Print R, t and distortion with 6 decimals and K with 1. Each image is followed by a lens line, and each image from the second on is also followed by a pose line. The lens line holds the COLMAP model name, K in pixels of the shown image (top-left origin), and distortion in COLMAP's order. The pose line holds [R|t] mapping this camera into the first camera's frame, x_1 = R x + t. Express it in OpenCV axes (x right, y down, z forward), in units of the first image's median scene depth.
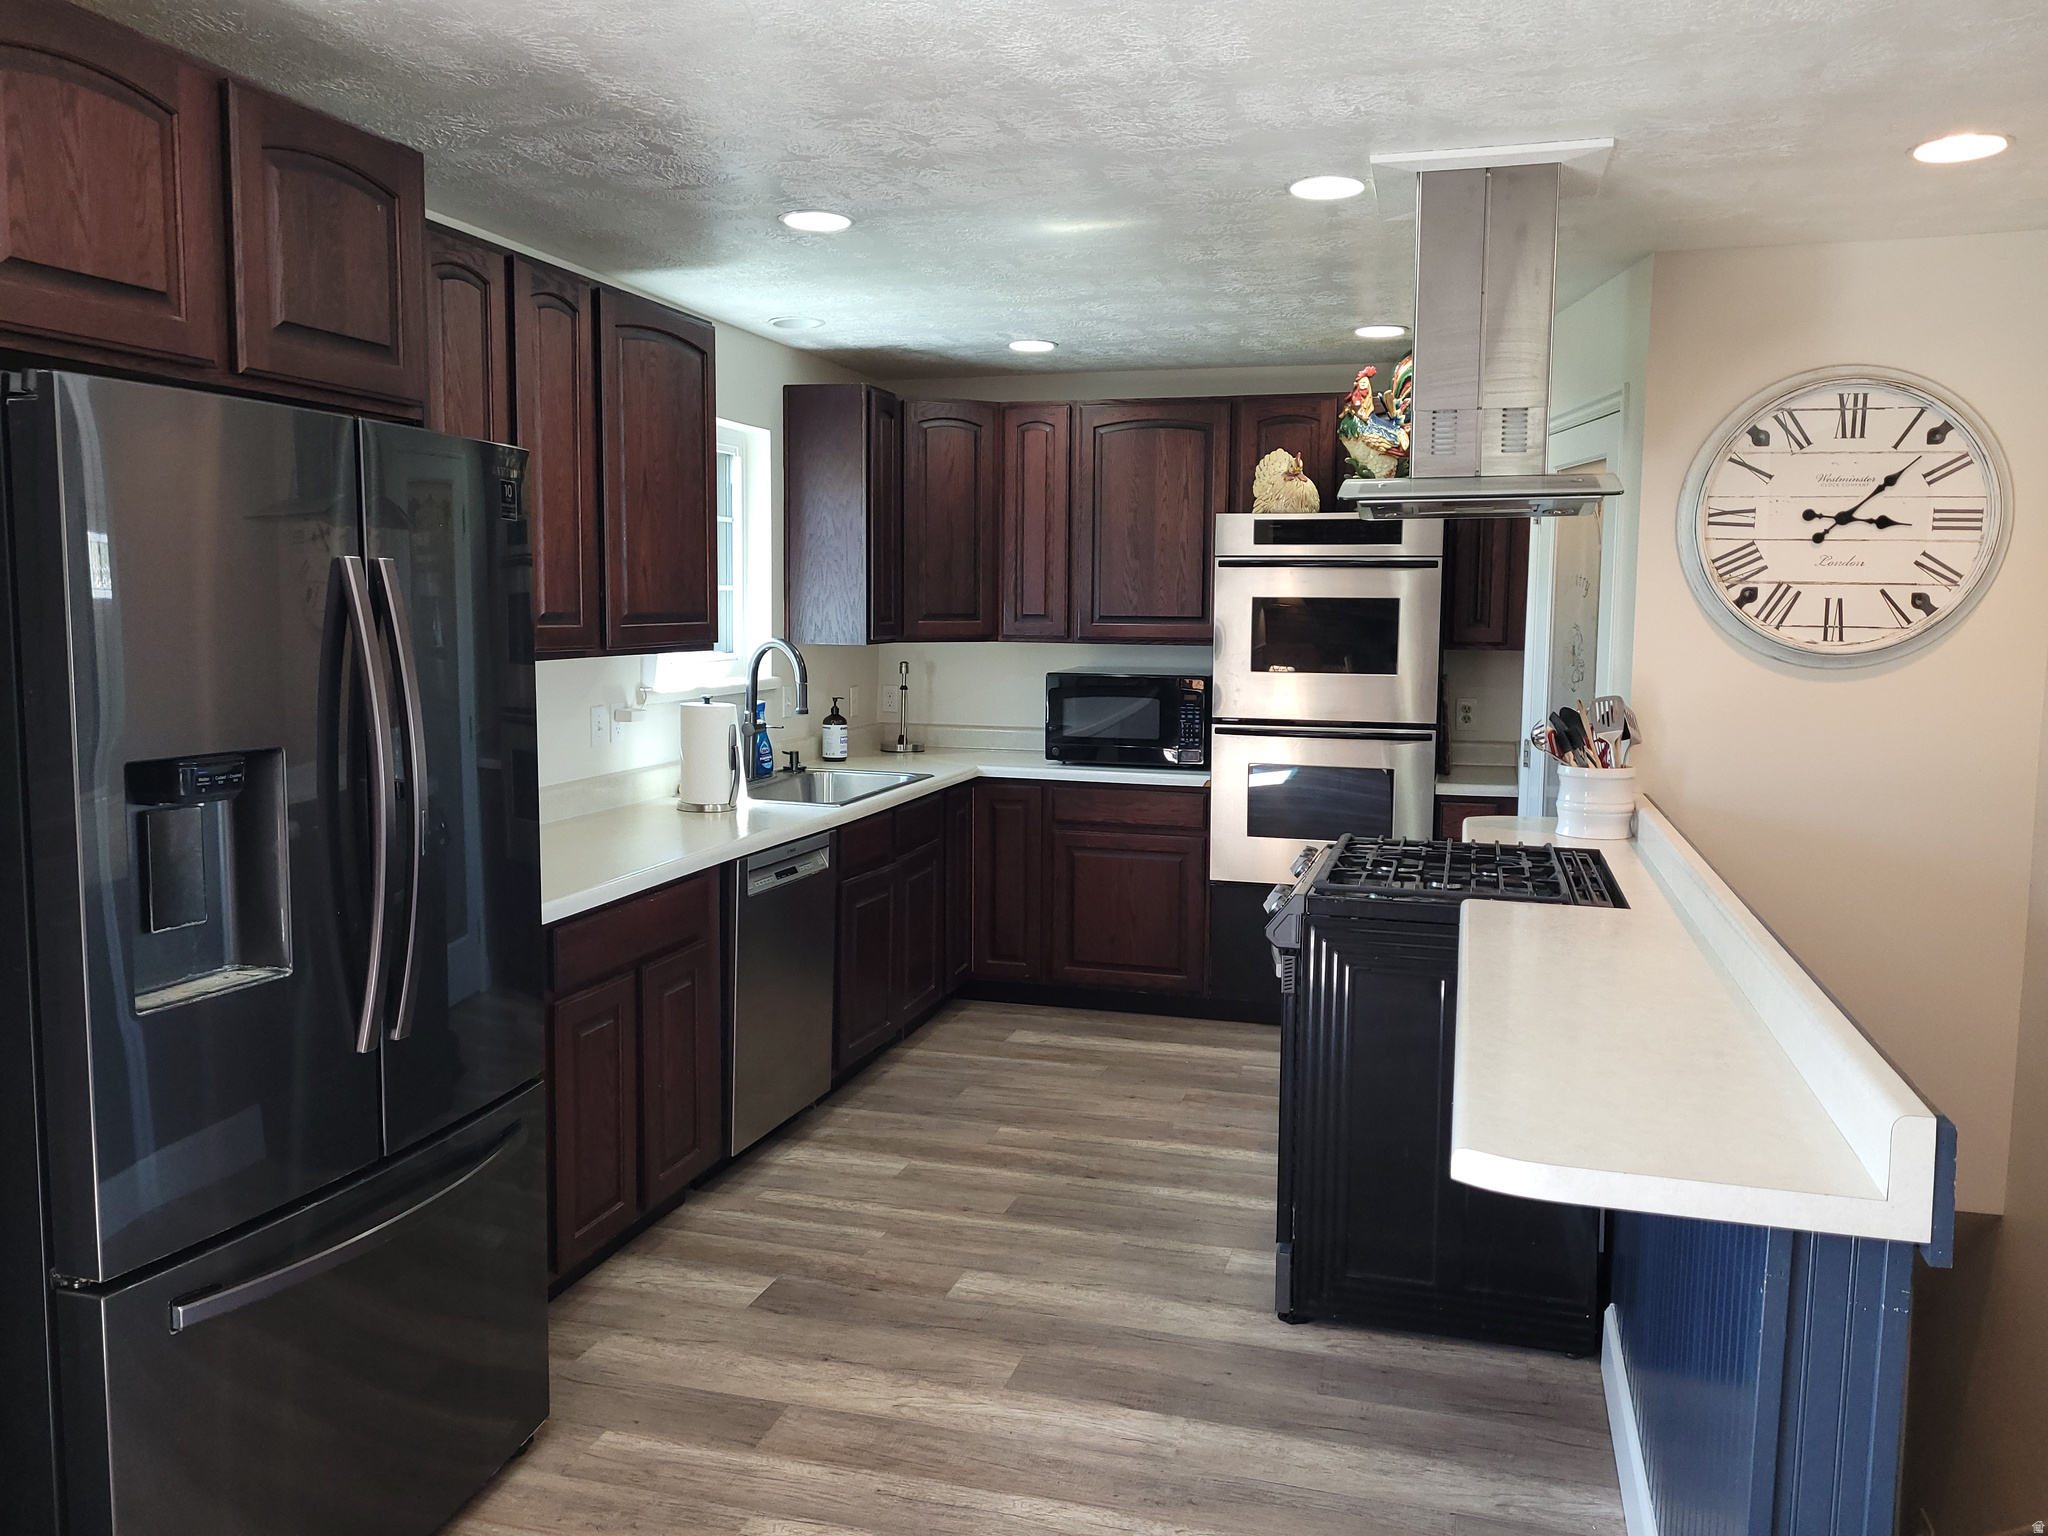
lens RADIAL K [[1548.2, 0, 1062.7], [0, 1548.2, 772.9], [0, 0, 1]] dist [0.051440, -0.022496]
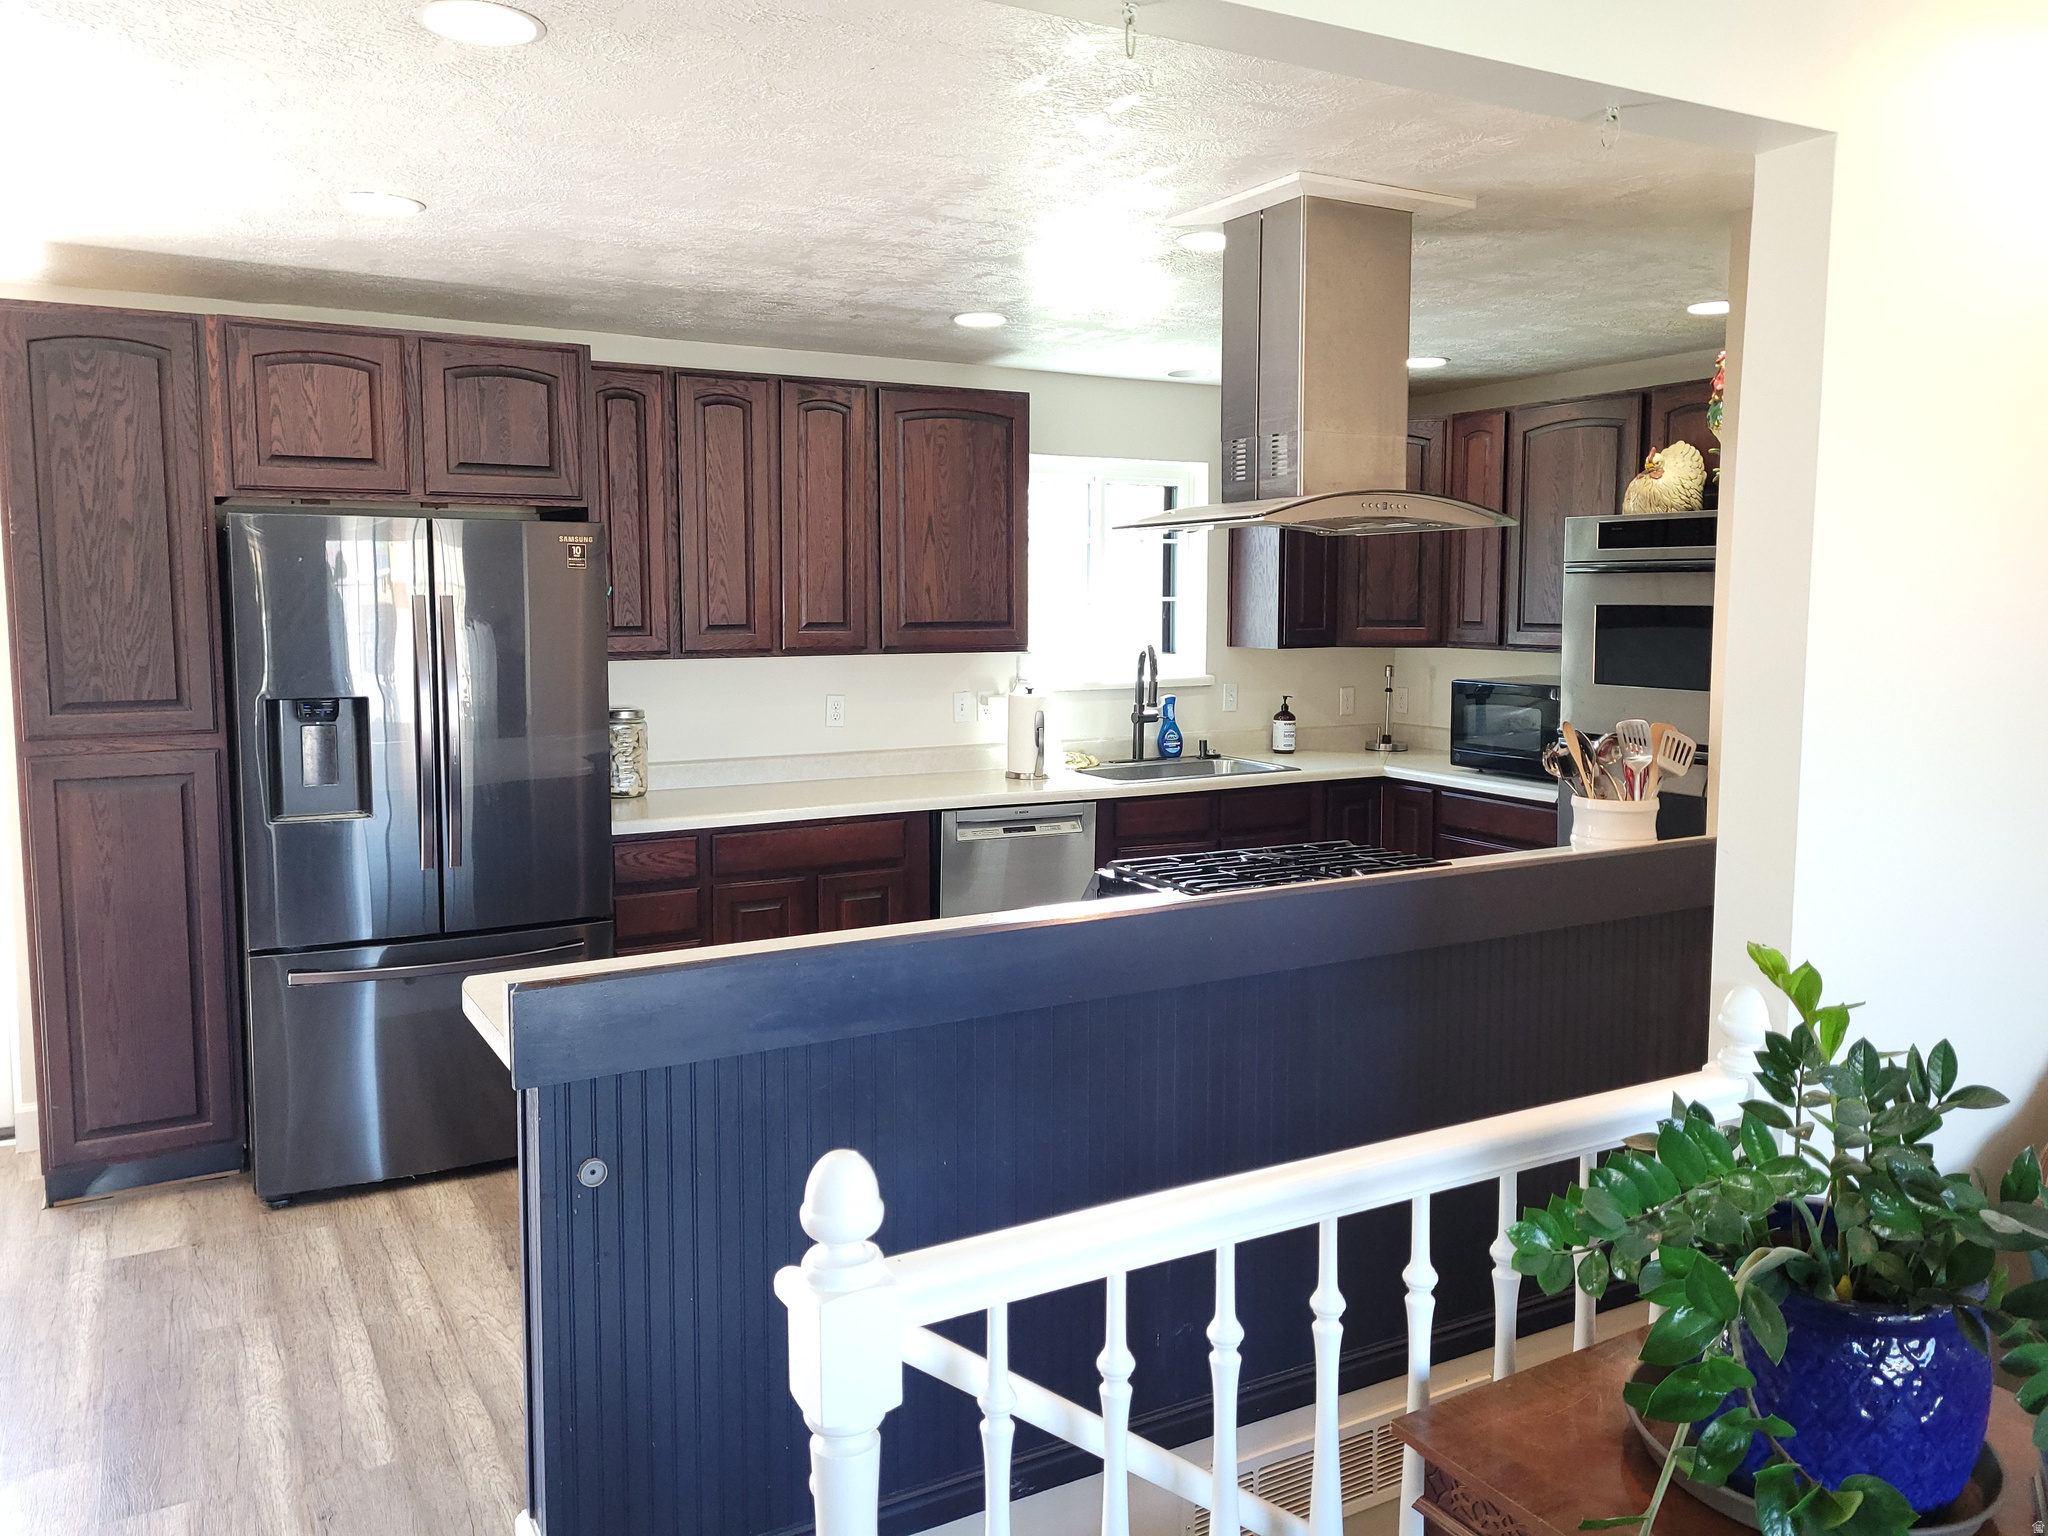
lens RADIAL K [[1548.2, 0, 1021.4], [0, 1548.2, 760.9], [0, 0, 1]] dist [0.051440, -0.022496]
pose [[0.706930, 0.066537, -0.704147, 0.726210], [-0.071902, 0.997168, 0.022040, -0.018888], [0.703620, 0.035049, 0.709712, 0.115487]]
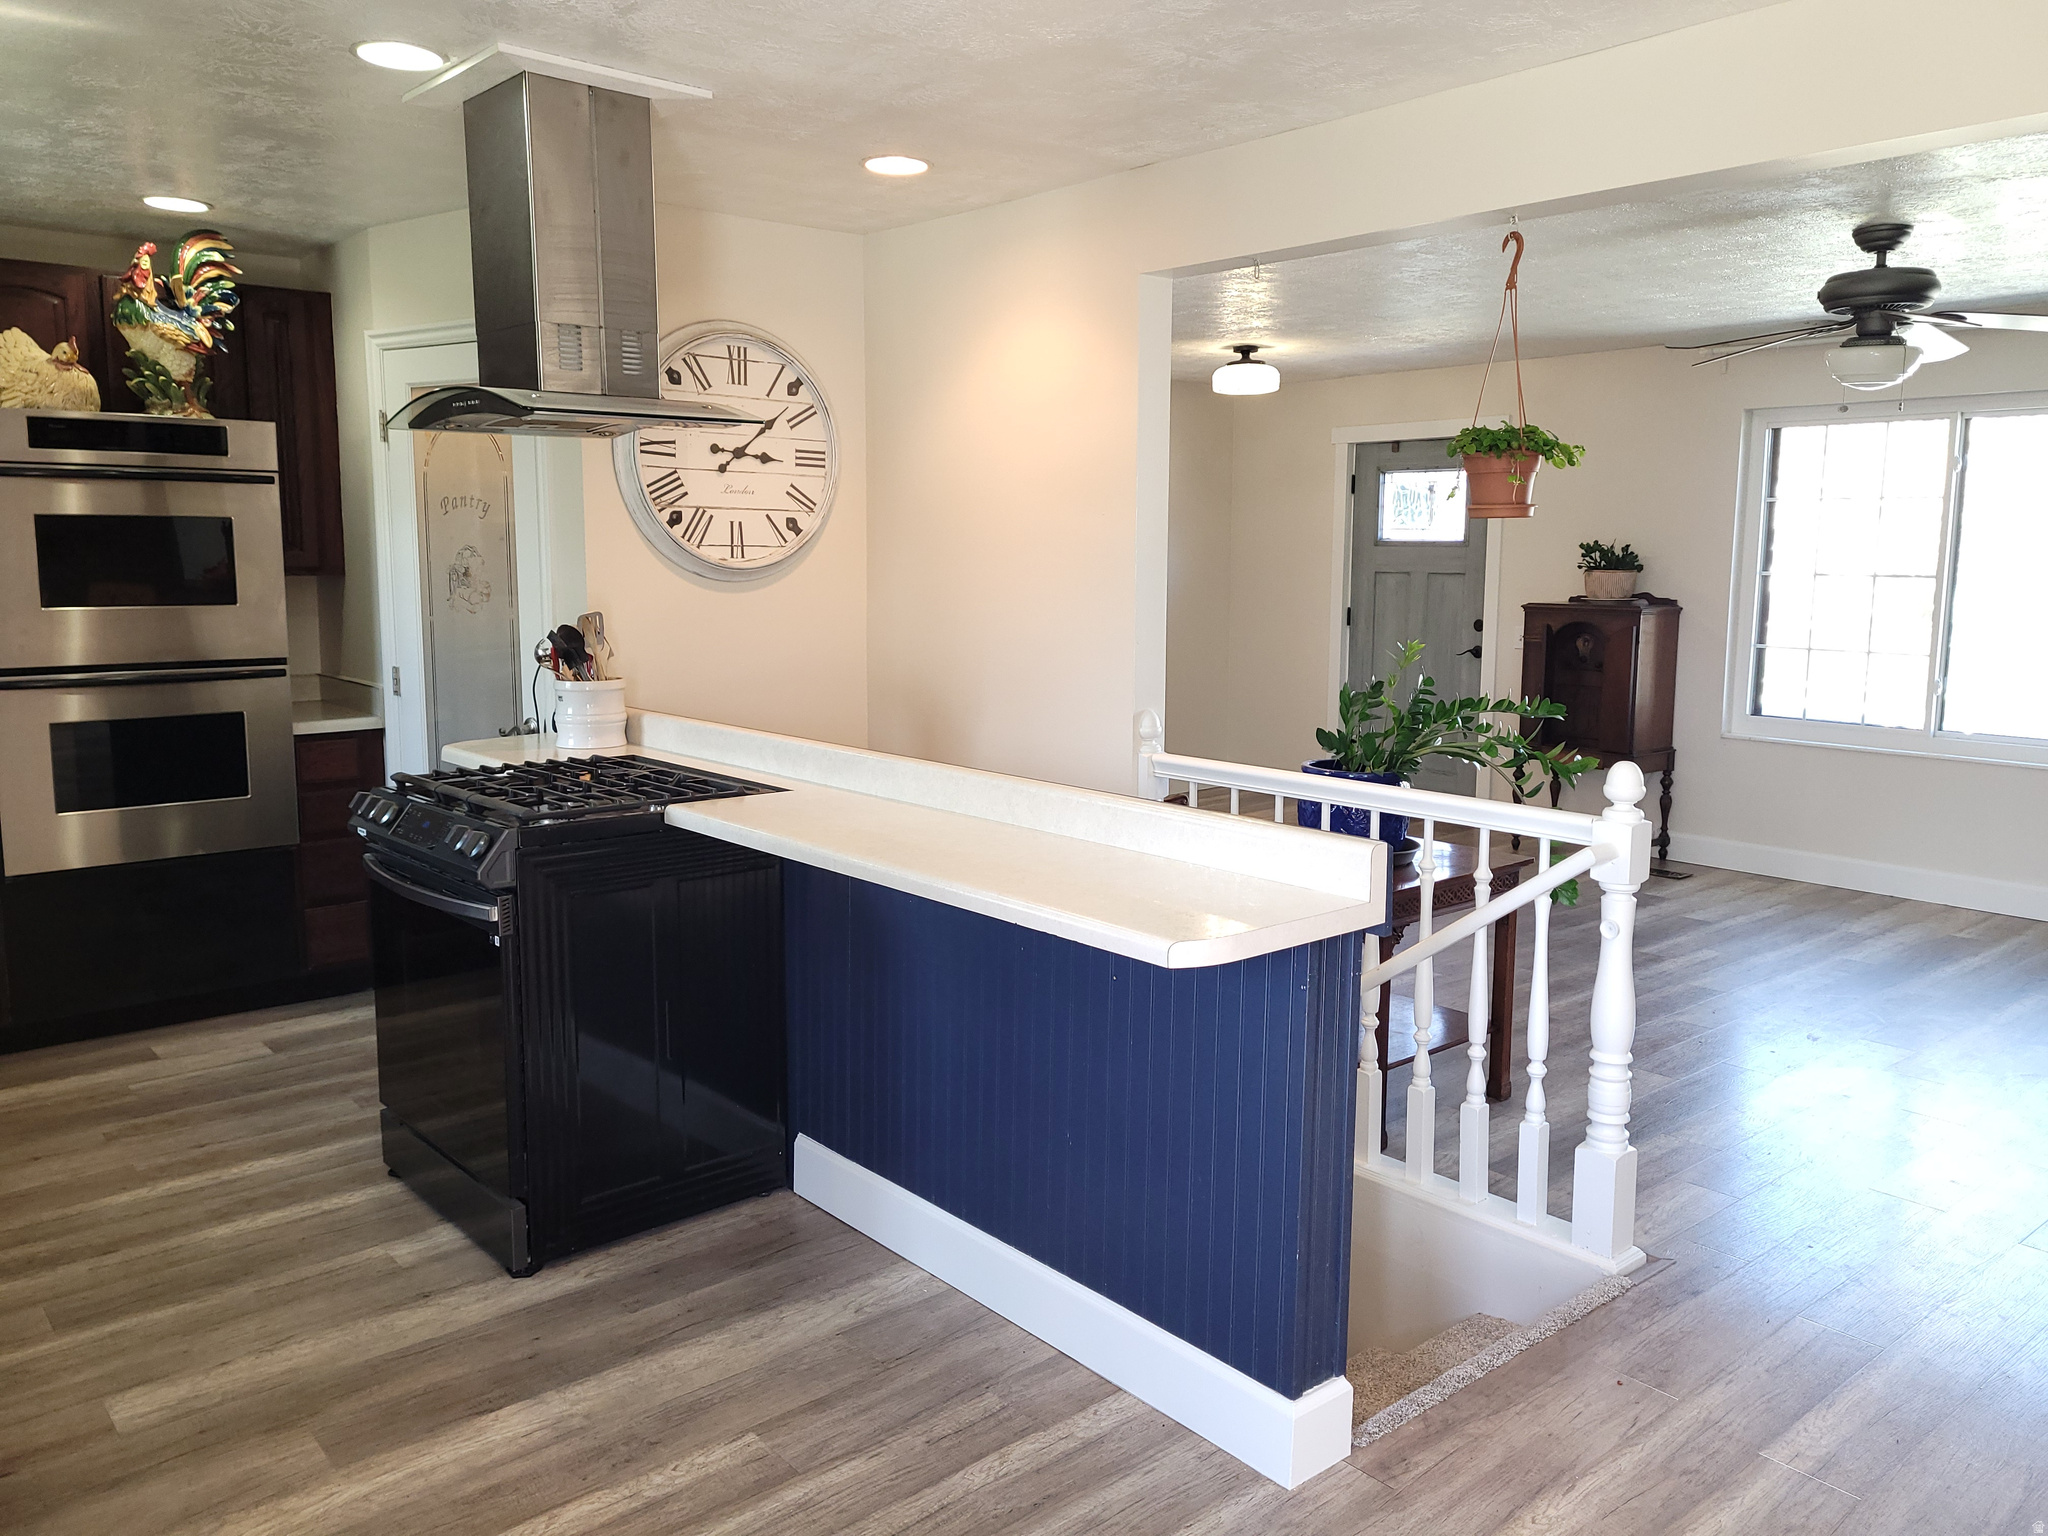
lens RADIAL K [[1548.2, 0, 1035.4], [0, 1548.2, 759.6], [0, 0, 1]] dist [0.051440, -0.022496]
pose [[0.553638, -0.121979, 0.823776, -0.366280], [0.092937, 0.992085, 0.084440, -0.011465], [-0.827556, 0.029810, 0.560592, 0.165081]]
